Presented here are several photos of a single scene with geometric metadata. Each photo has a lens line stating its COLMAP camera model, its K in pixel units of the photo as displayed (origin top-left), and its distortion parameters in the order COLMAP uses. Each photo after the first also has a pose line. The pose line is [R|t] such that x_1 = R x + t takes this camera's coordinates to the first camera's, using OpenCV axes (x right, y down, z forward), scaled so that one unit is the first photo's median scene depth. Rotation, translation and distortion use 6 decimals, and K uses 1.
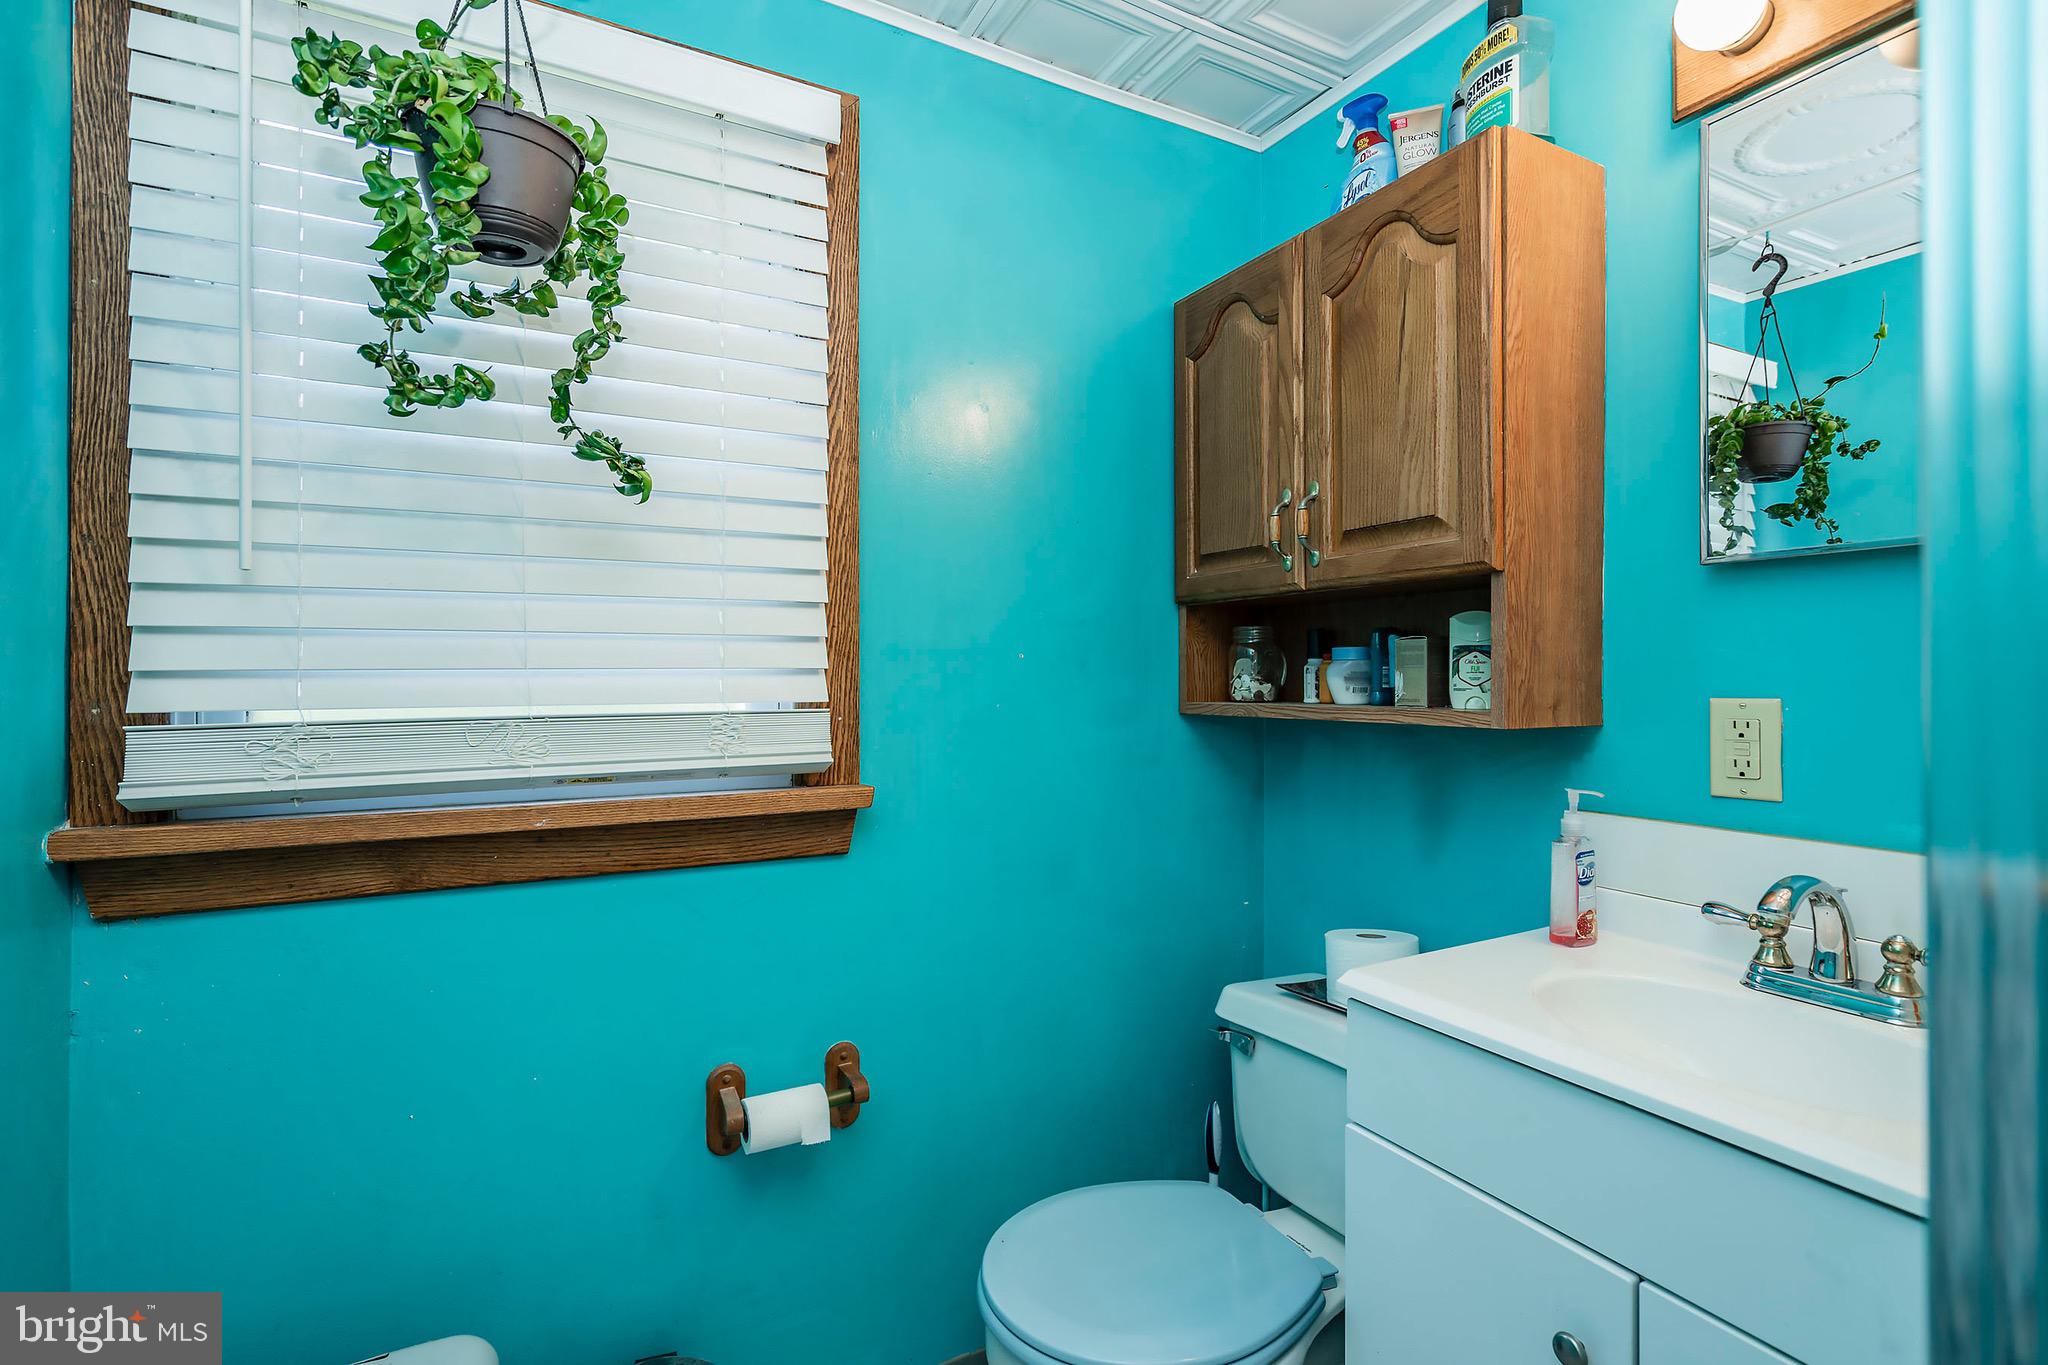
lens RADIAL K [[941.3, 0, 1024.0], [0, 941.3, 682.5], [0, 0, 1]] dist [-0.001680, 0.000875]
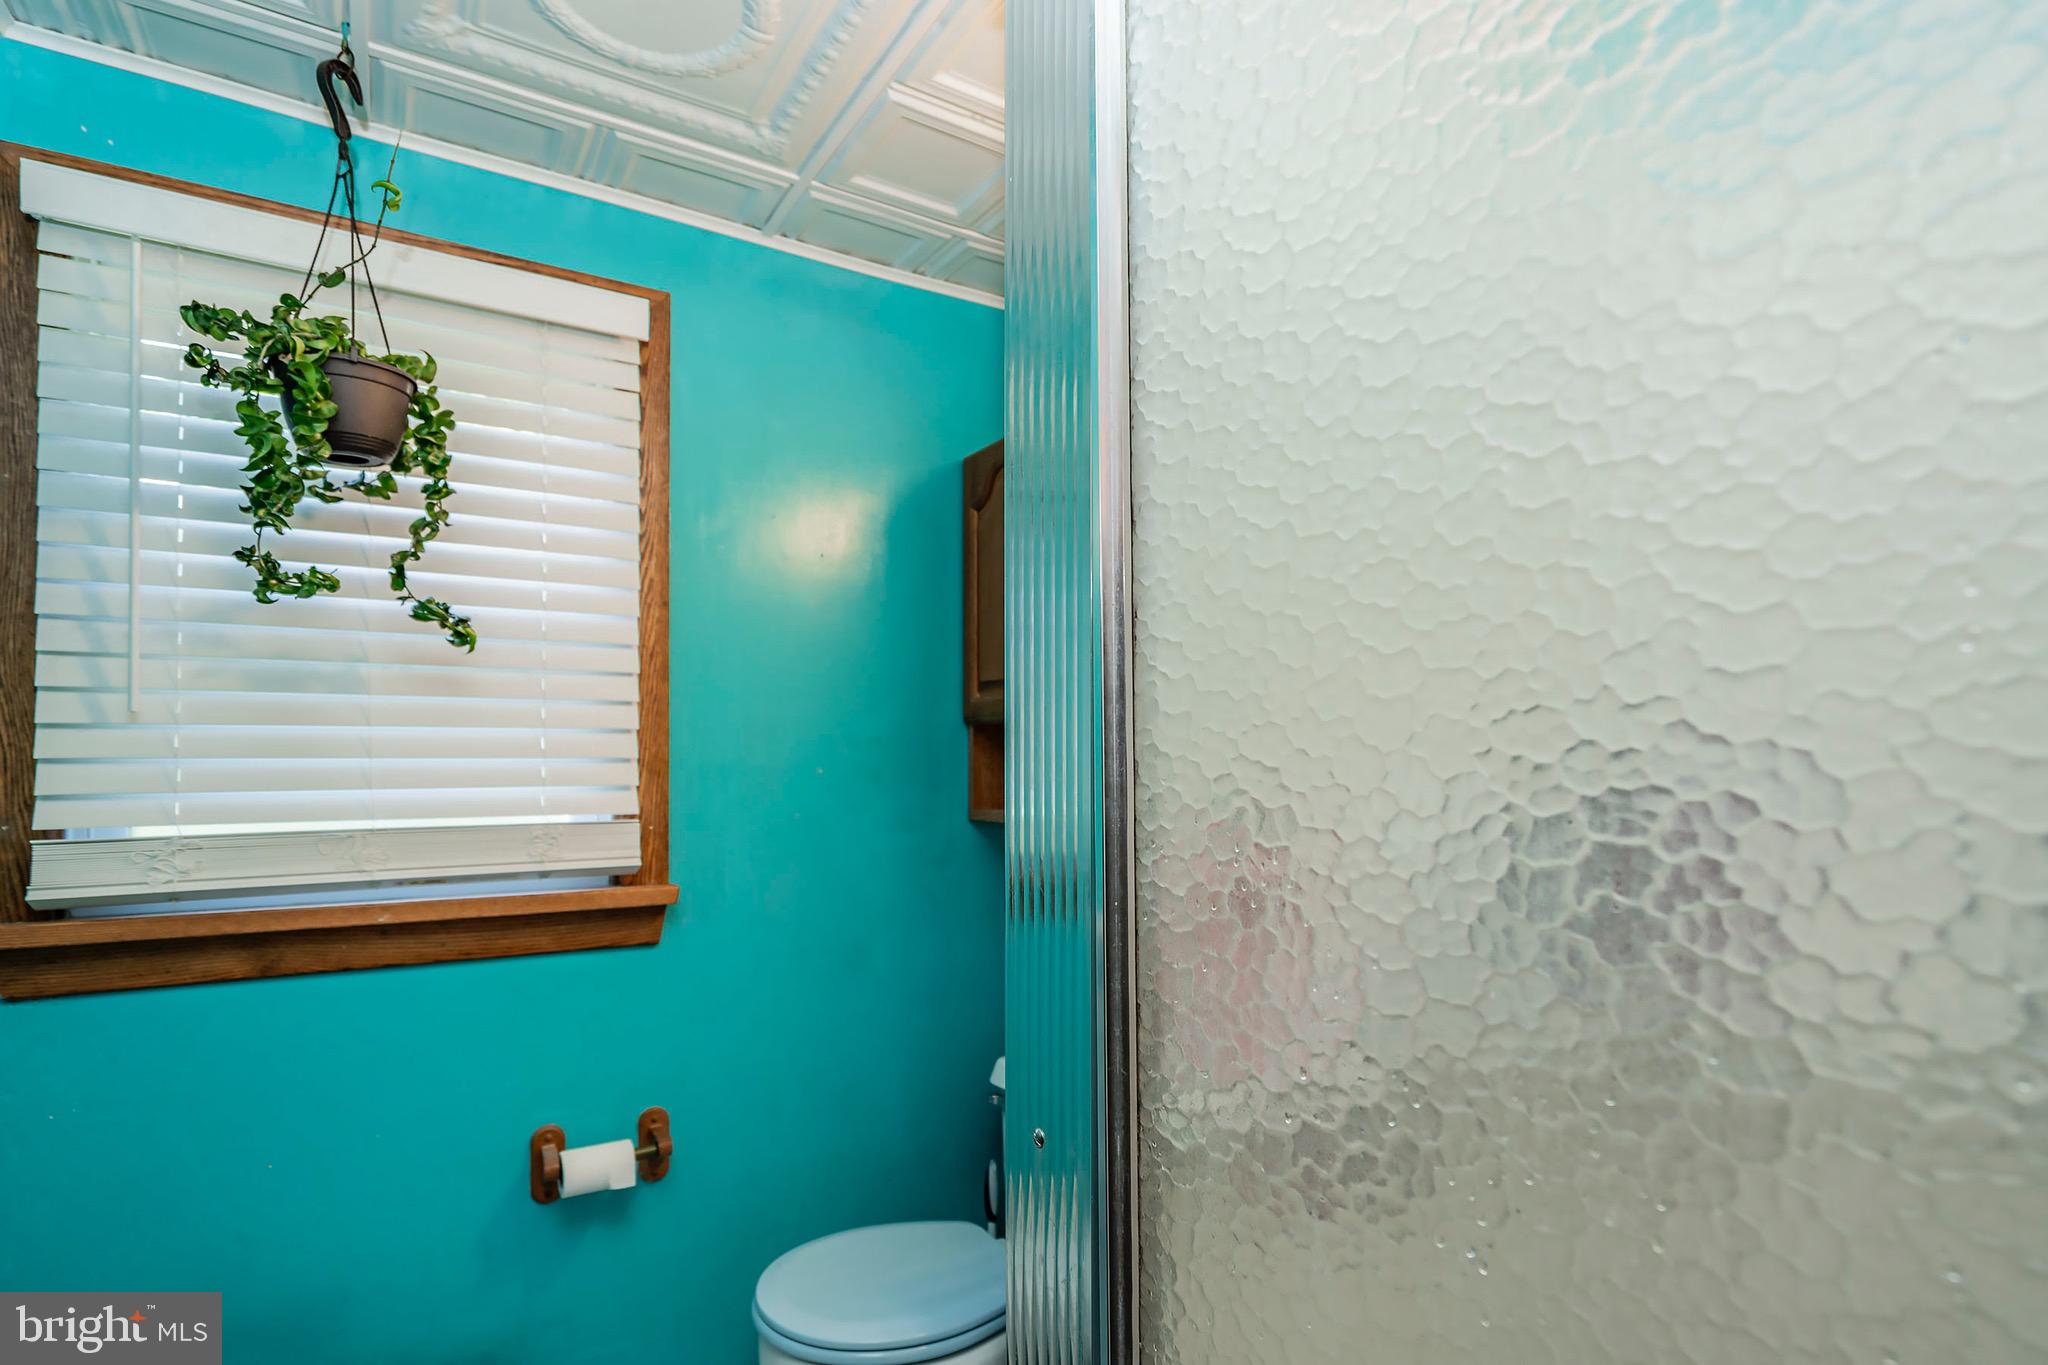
lens RADIAL K [[999.6, 0, 982.5], [0, 999.6, 764.4], [0, 0, 1]] dist [0.000508, -0.000451]
pose [[0.998975, 0.000125, 0.045269, 0.208323], [0.000201, 0.999974, -0.007186, -0.040266], [-0.045269, 0.007188, 0.998949, -0.334603]]
